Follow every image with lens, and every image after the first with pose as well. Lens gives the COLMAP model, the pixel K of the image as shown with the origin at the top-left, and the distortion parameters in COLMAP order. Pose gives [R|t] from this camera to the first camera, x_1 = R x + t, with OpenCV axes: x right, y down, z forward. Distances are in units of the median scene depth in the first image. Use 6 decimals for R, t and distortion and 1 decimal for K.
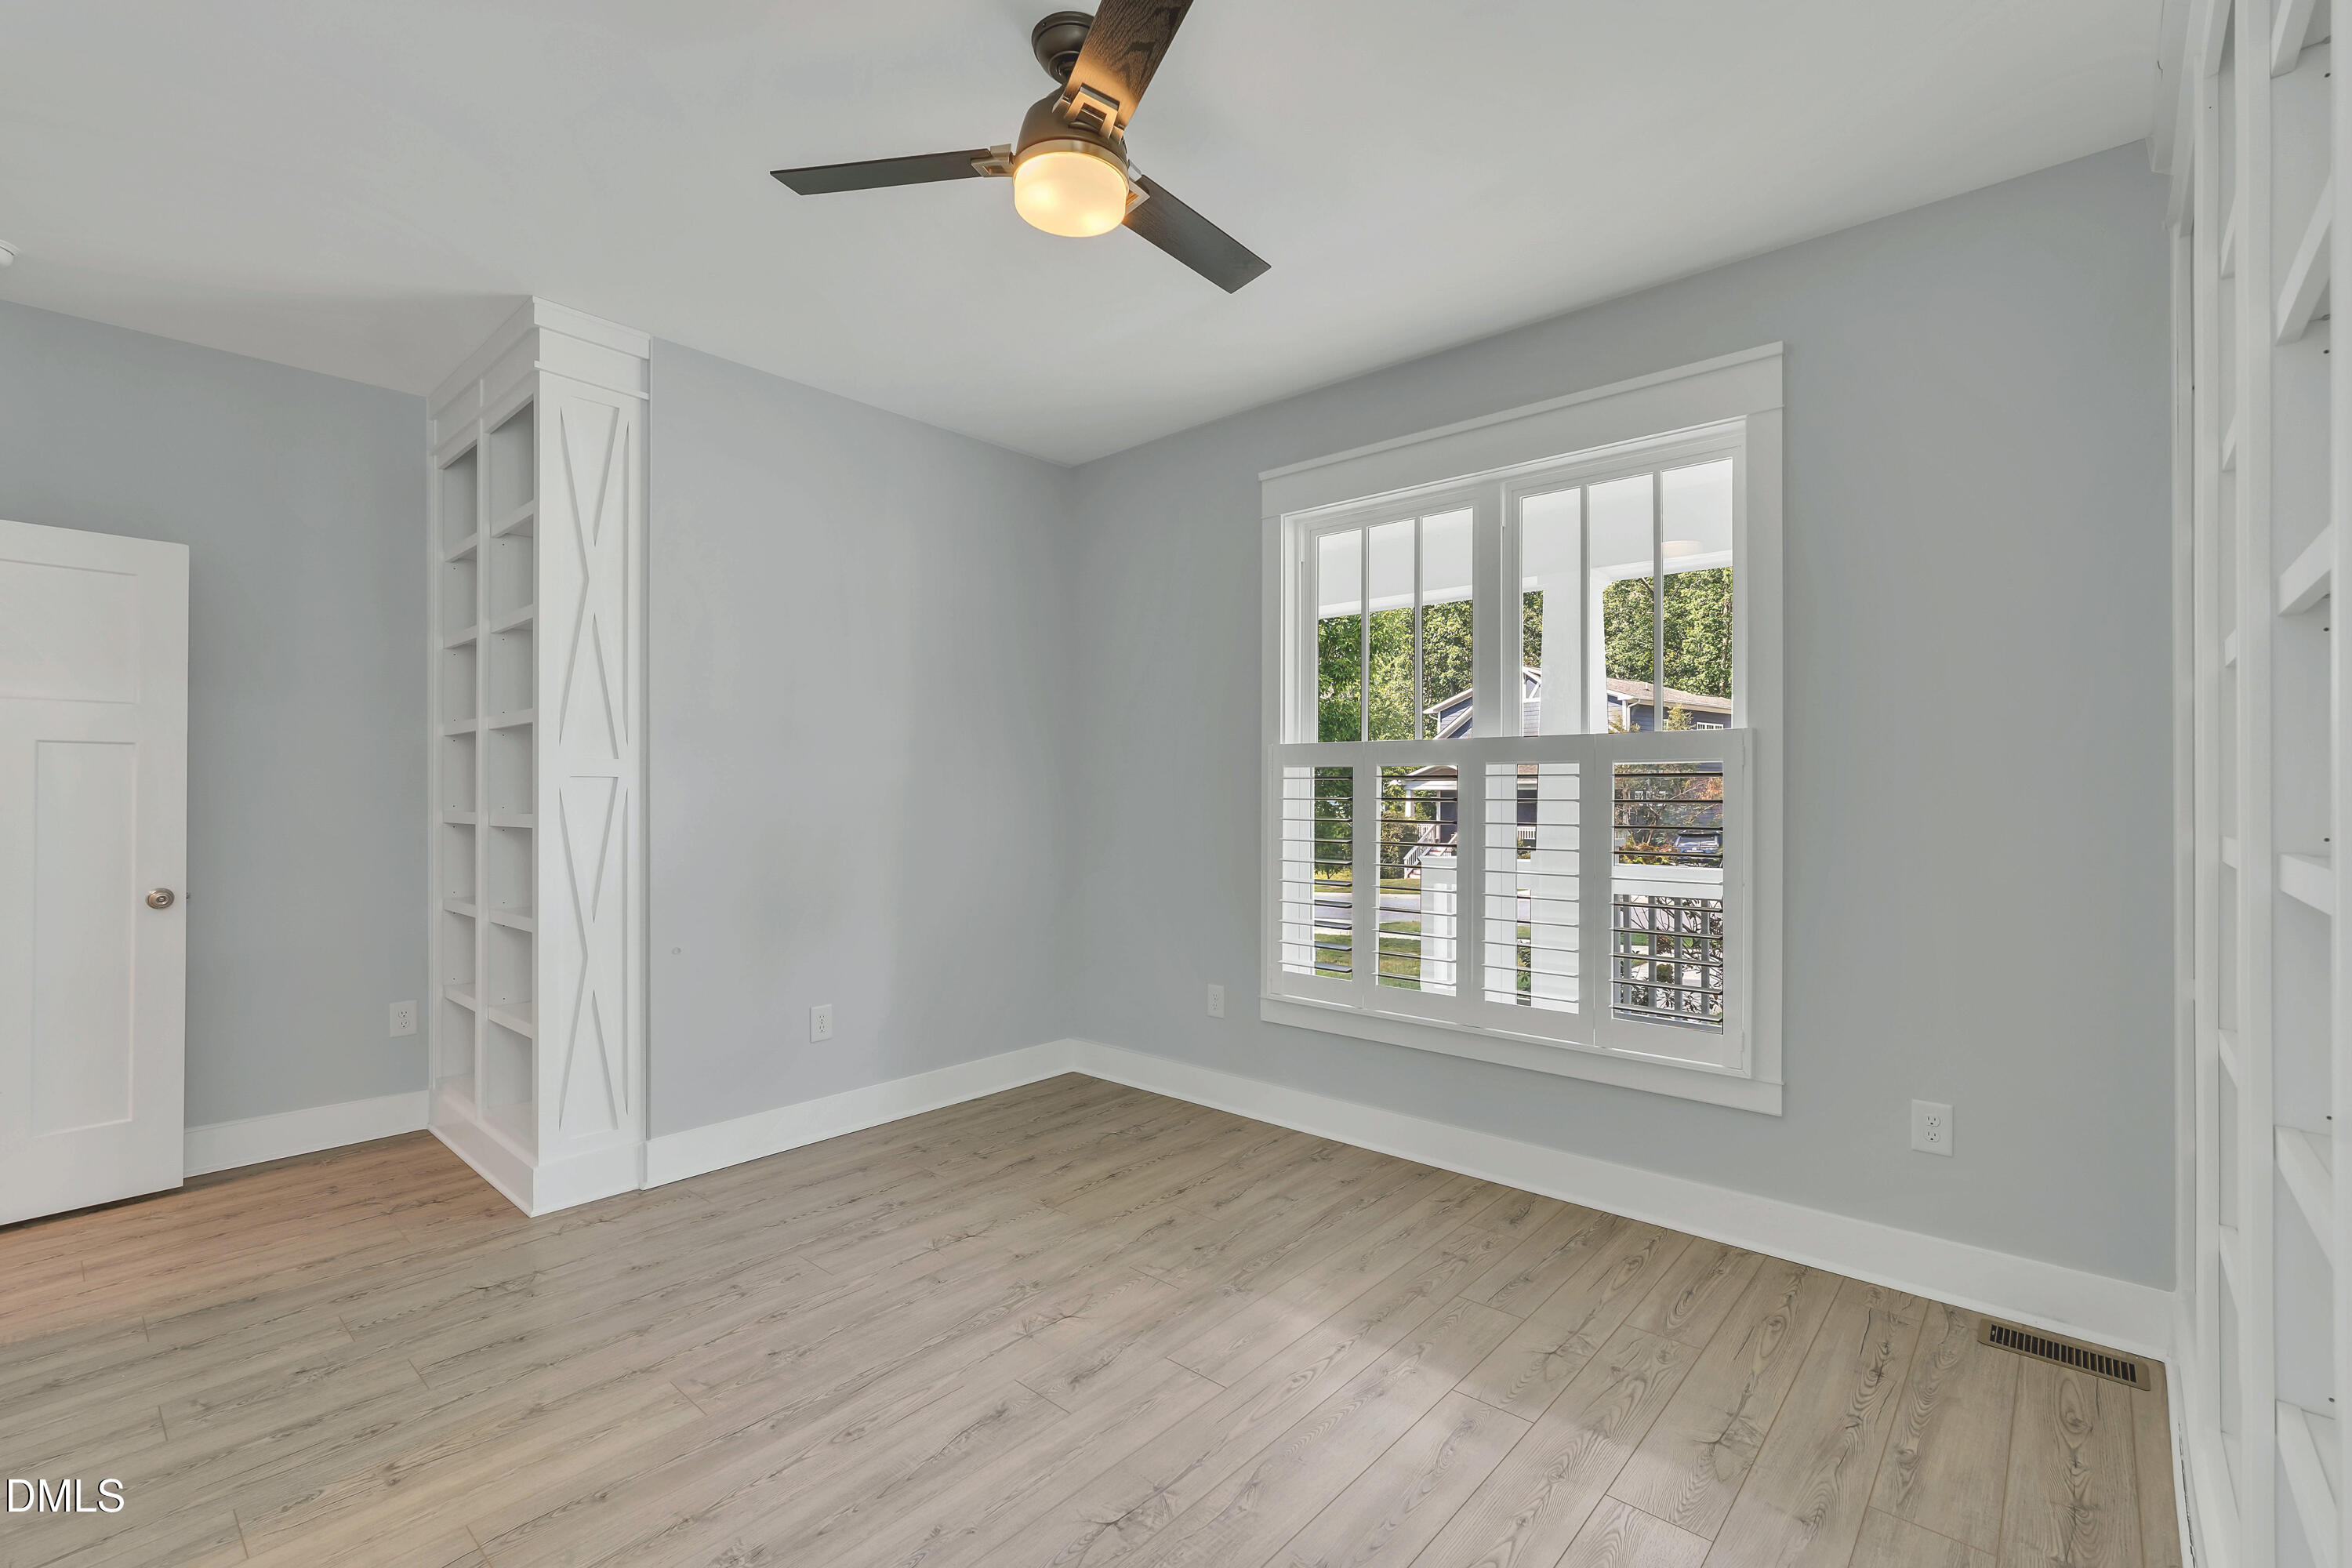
lens RADIAL K [[1032.4, 0, 1183.0], [0, 1032.4, 787.7], [0, 0, 1]] dist [-0.010238, 0.000311]
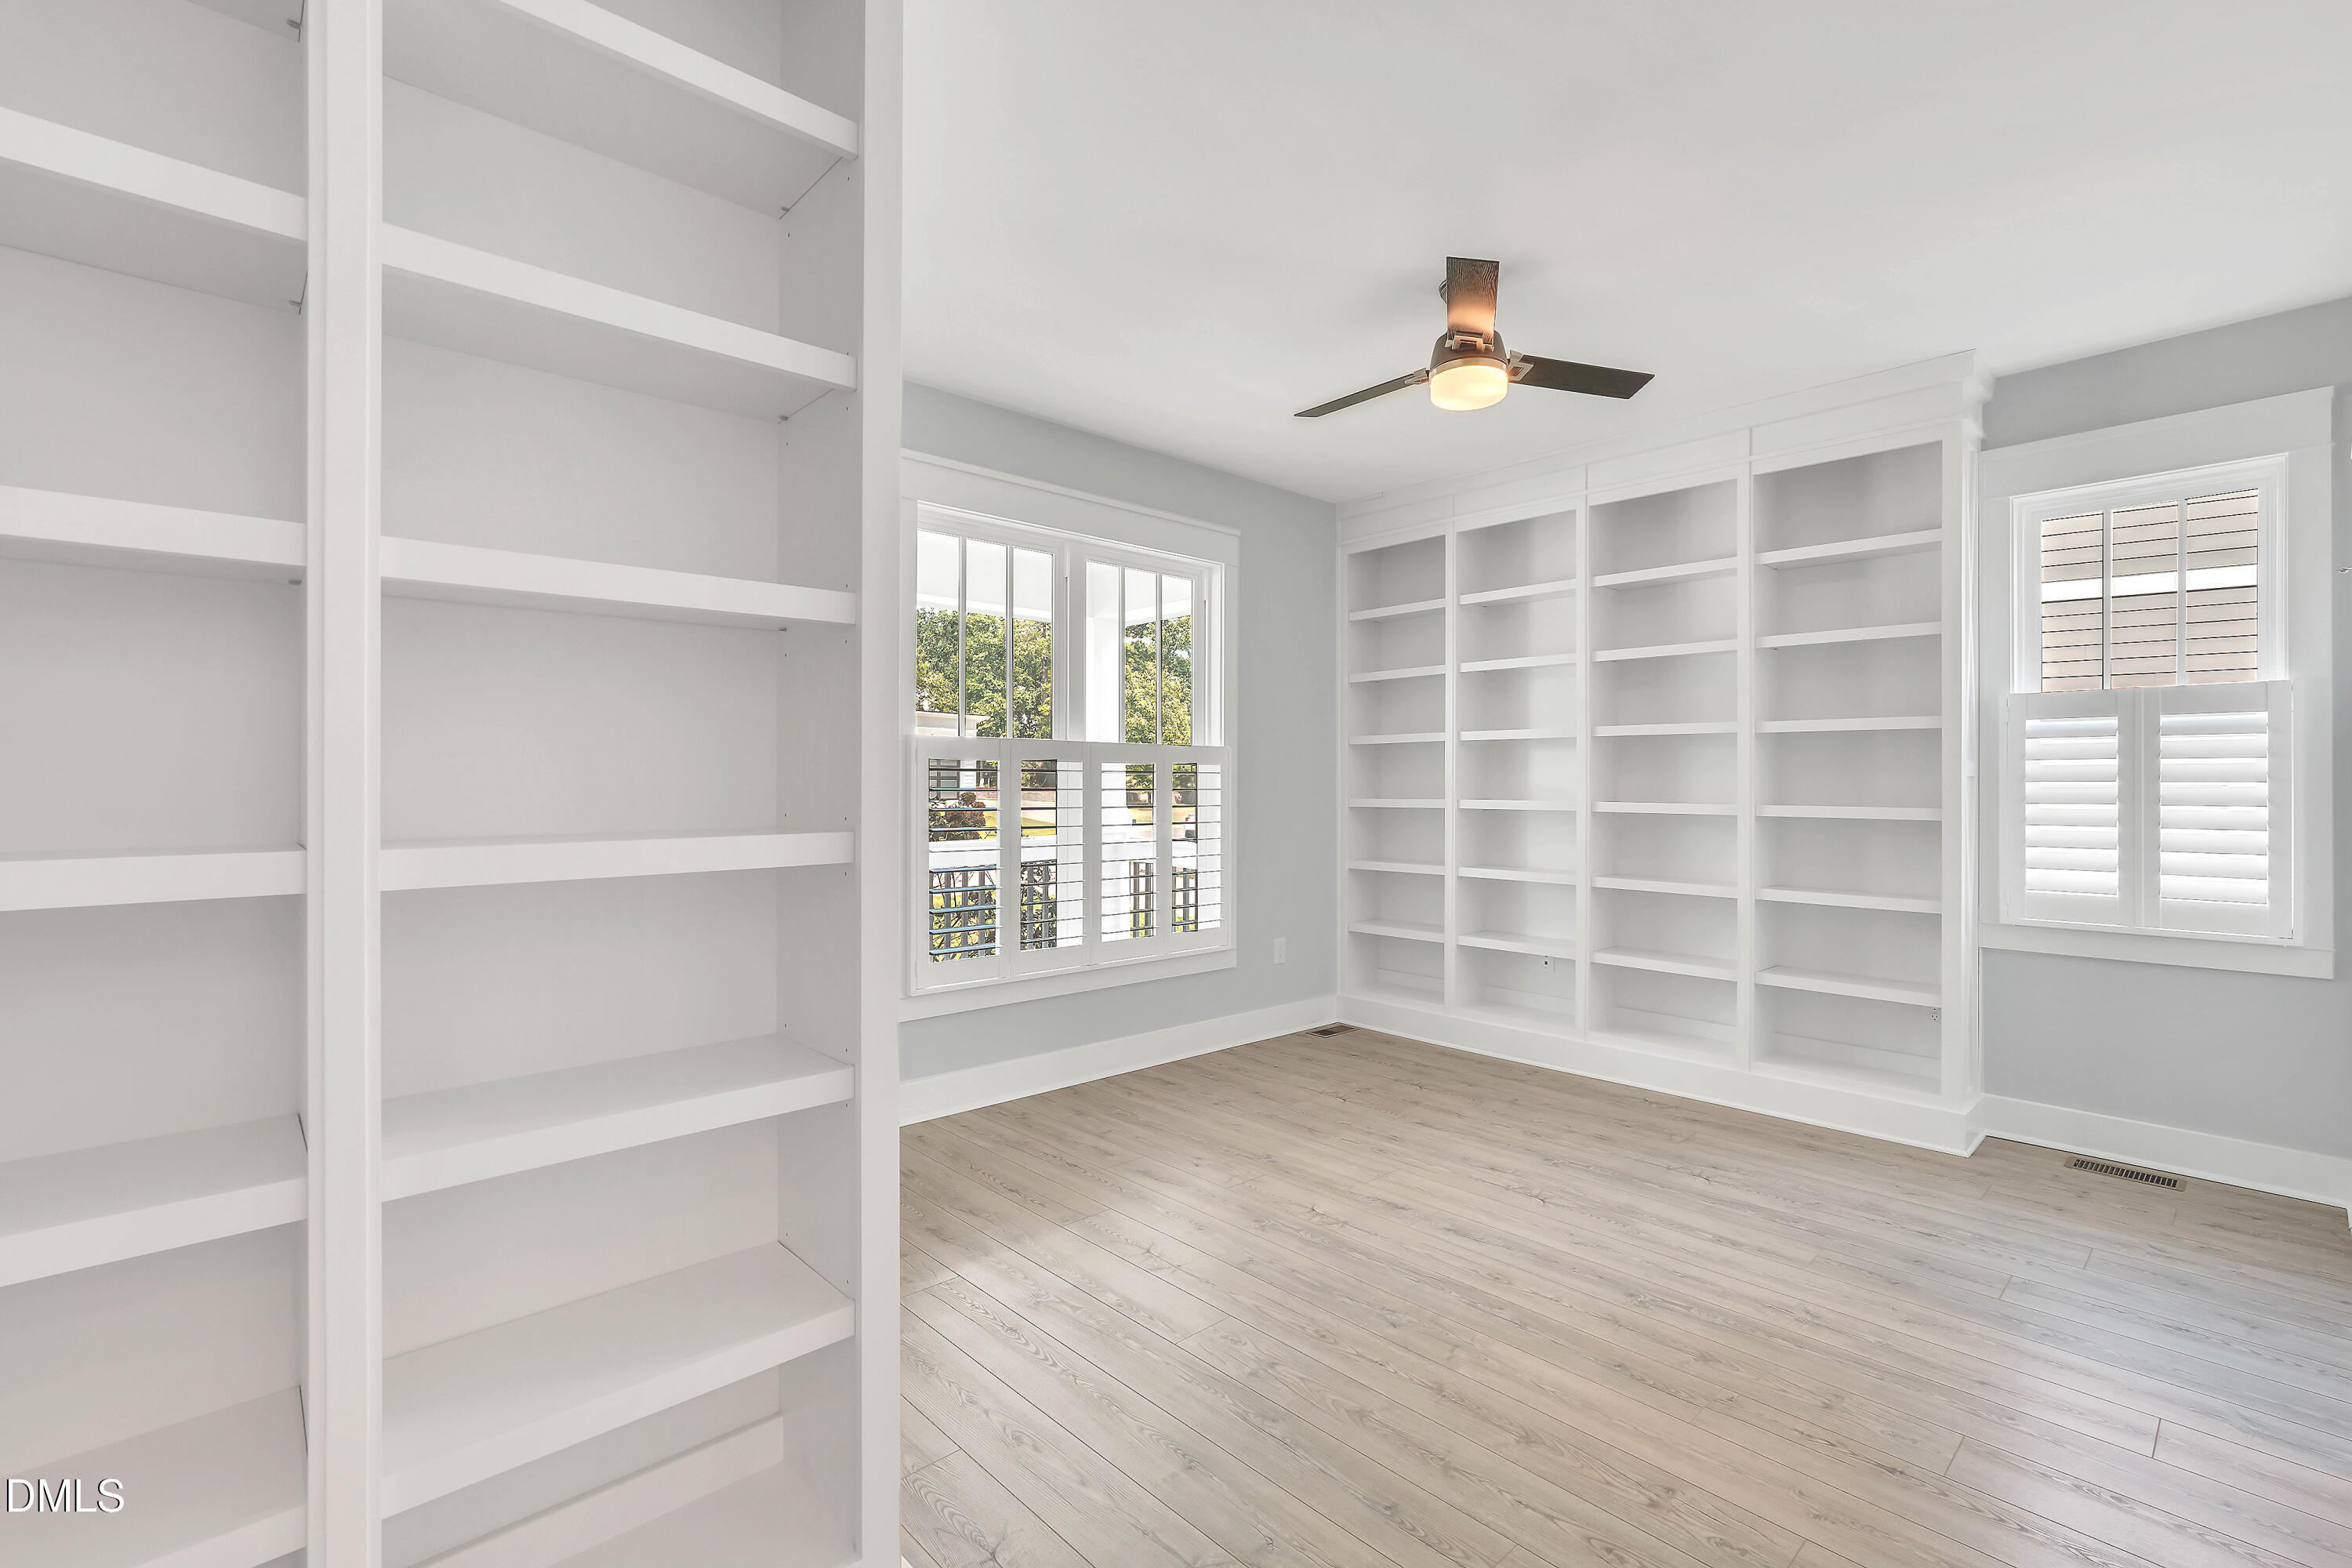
lens RADIAL K [[1032.4, 0, 1176.9], [0, 1032.4, 783.1], [0, 0, 1]] dist [-0.010238, 0.000311]
pose [[0.107621, -0.003029, 0.994187, -1.184558], [-0.007306, 0.999966, 0.003838, -0.003019], [-0.994165, -0.007677, 0.107595, 0.899469]]
